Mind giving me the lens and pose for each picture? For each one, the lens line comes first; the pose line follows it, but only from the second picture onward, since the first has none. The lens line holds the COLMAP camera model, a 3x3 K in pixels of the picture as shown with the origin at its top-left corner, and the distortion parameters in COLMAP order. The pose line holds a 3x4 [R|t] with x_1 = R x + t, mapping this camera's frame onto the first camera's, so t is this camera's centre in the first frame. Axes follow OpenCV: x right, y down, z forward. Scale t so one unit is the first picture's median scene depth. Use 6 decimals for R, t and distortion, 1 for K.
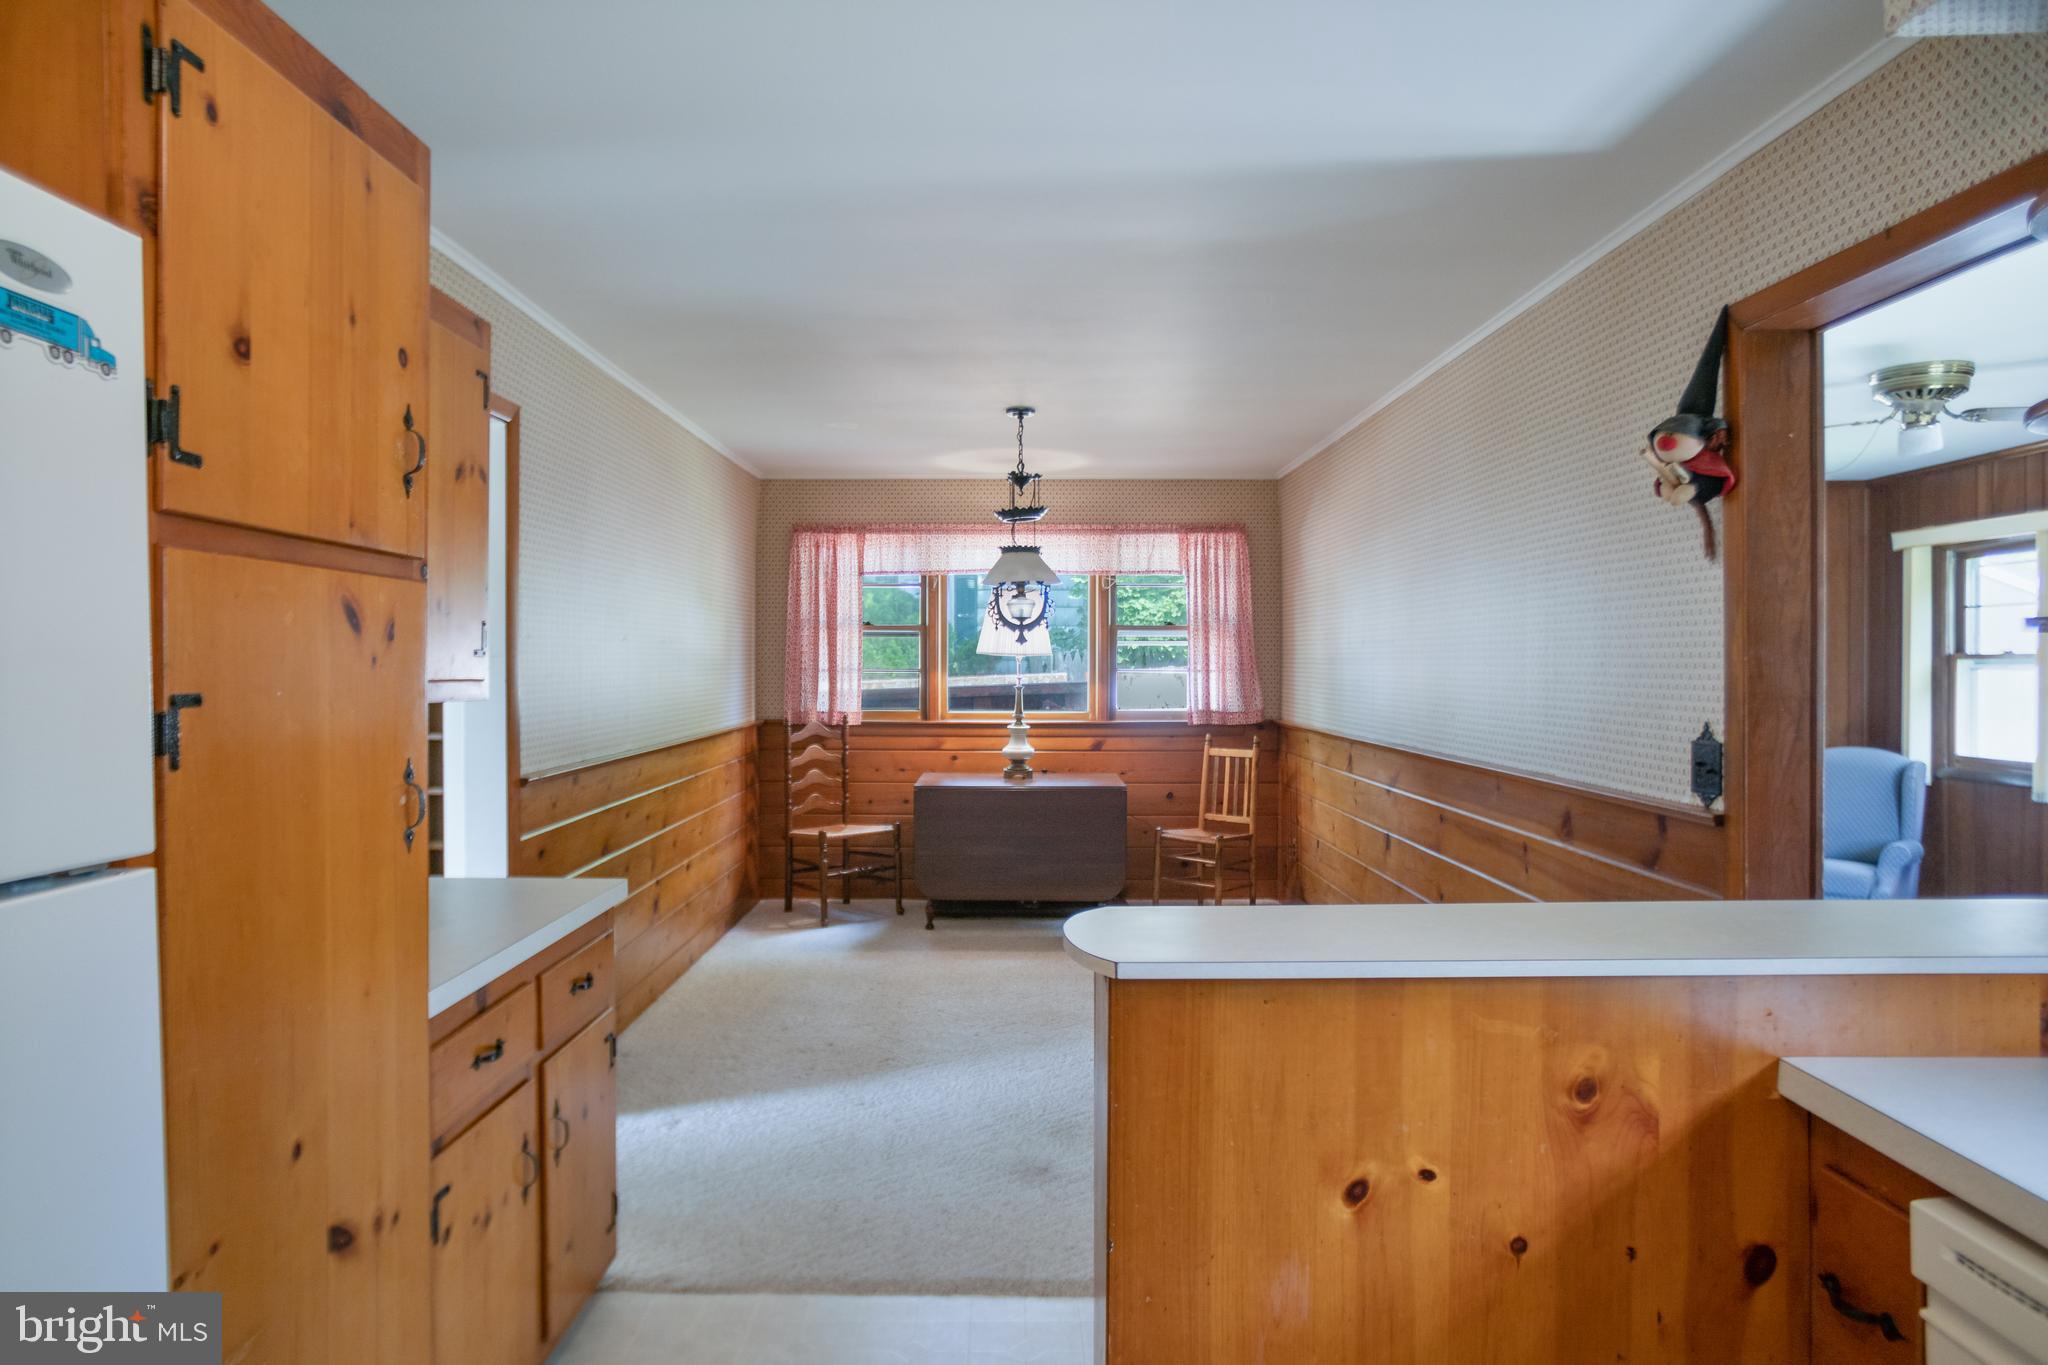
lens RADIAL K [[1285.0, 0, 1024.0], [0, 1285.0, 682.5], [0, 0, 1]] dist [-0.002158, -0.000565]
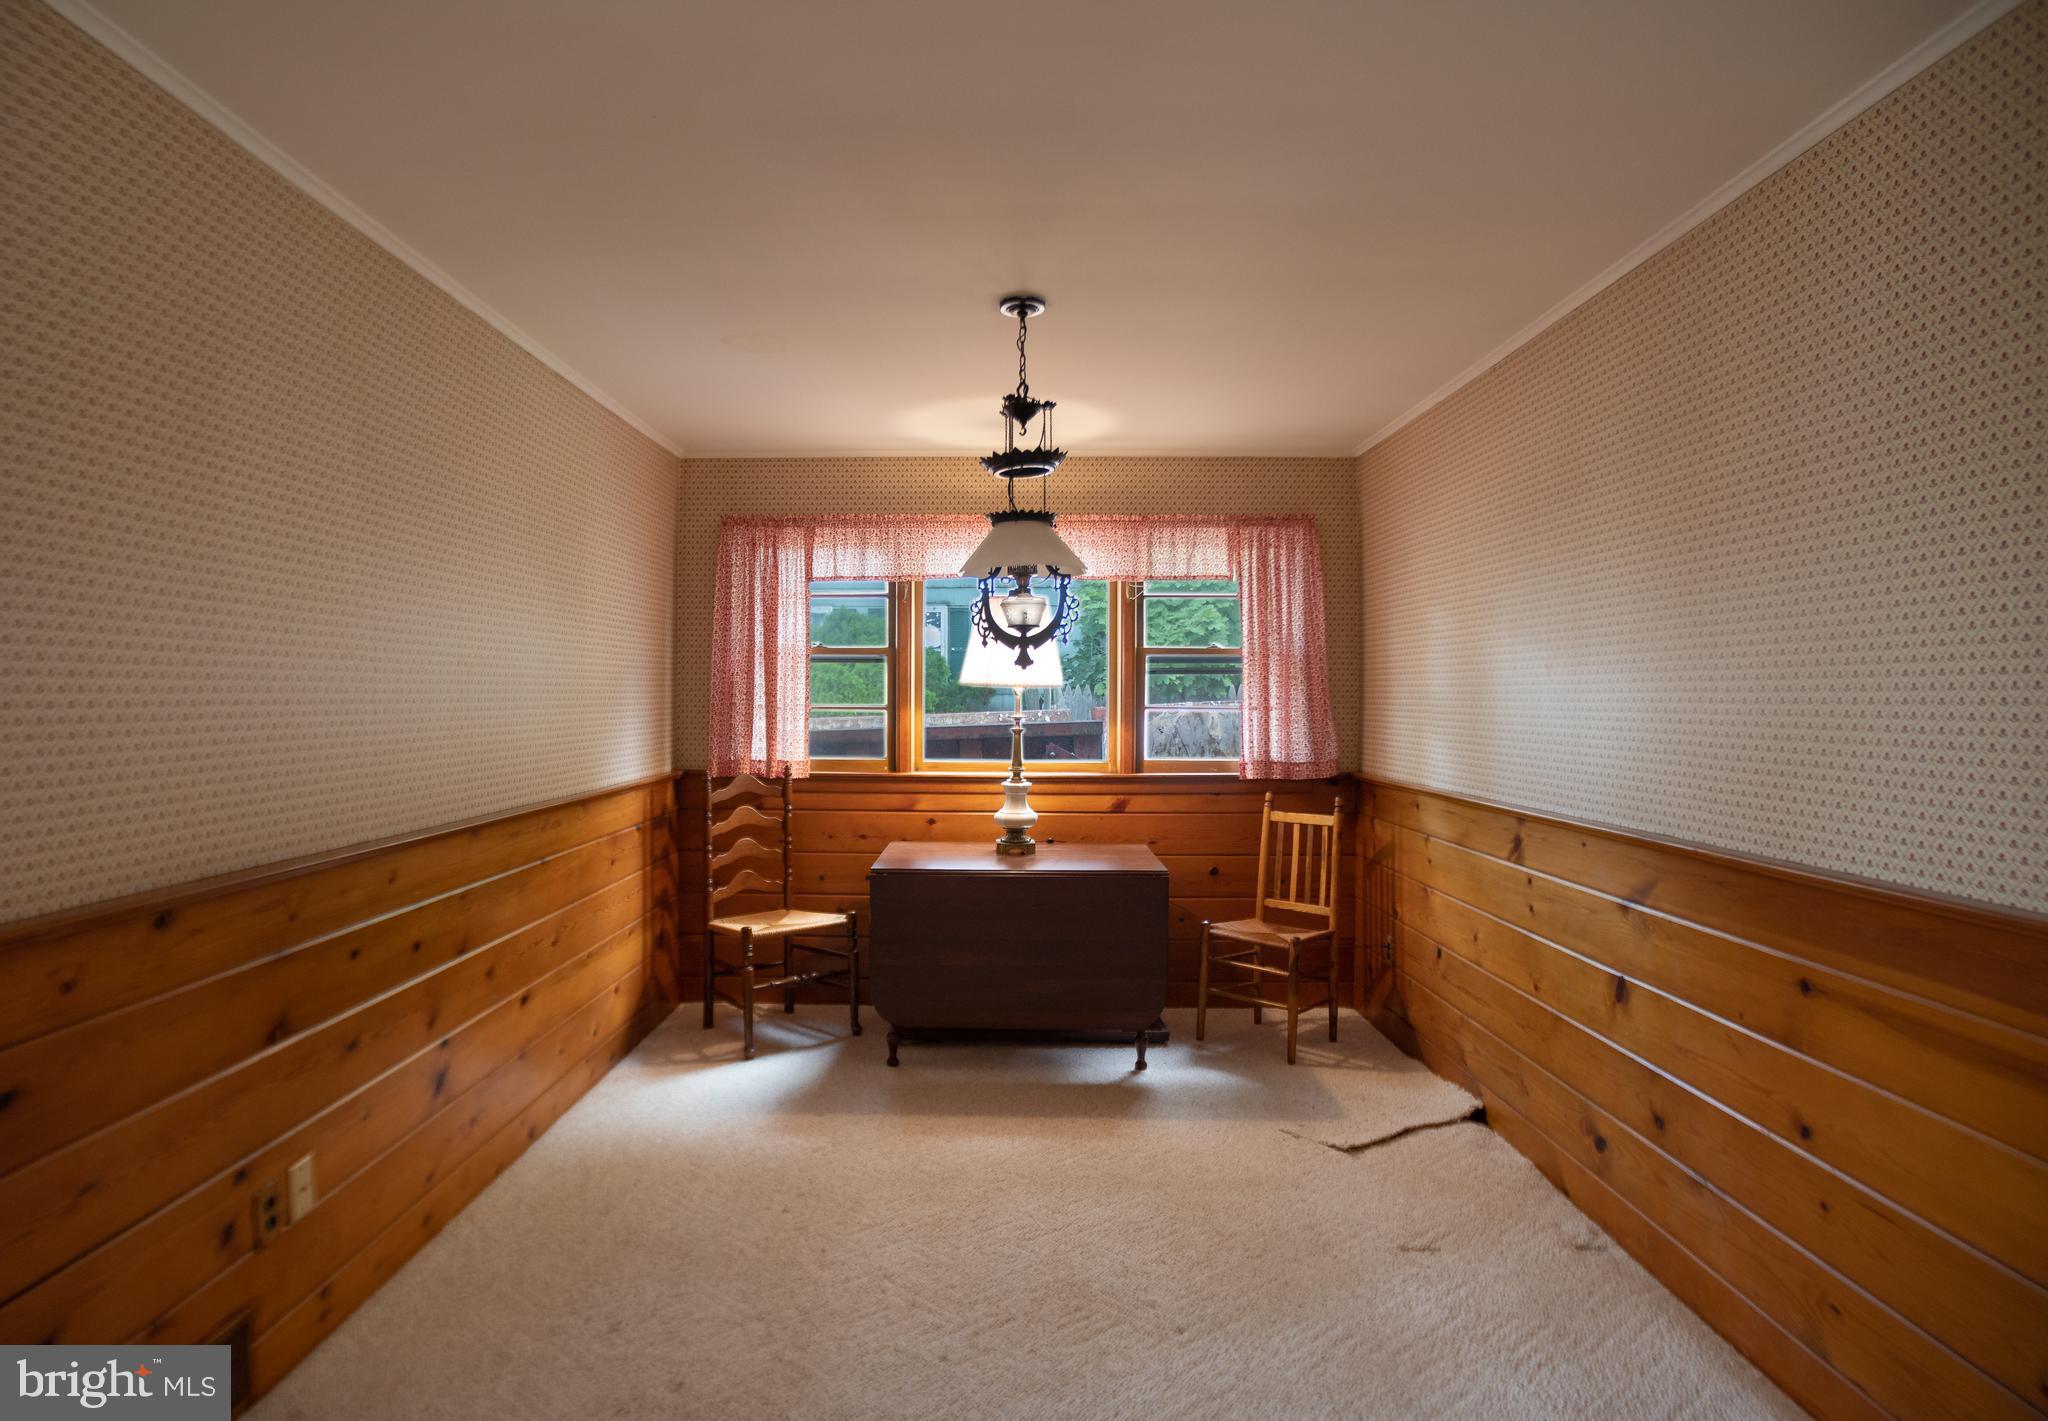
lens RADIAL K [[1084.8, 0, 1060.1], [0, 1084.8, 703.2], [0, 0, 1]] dist [0.044061, 0.000146]
pose [[0.999160, 0.001825, 0.040943, -0.004617], [-0.001457, 0.999958, -0.009018, -0.006124], [-0.040957, 0.008951, 0.999121, 0.364323]]
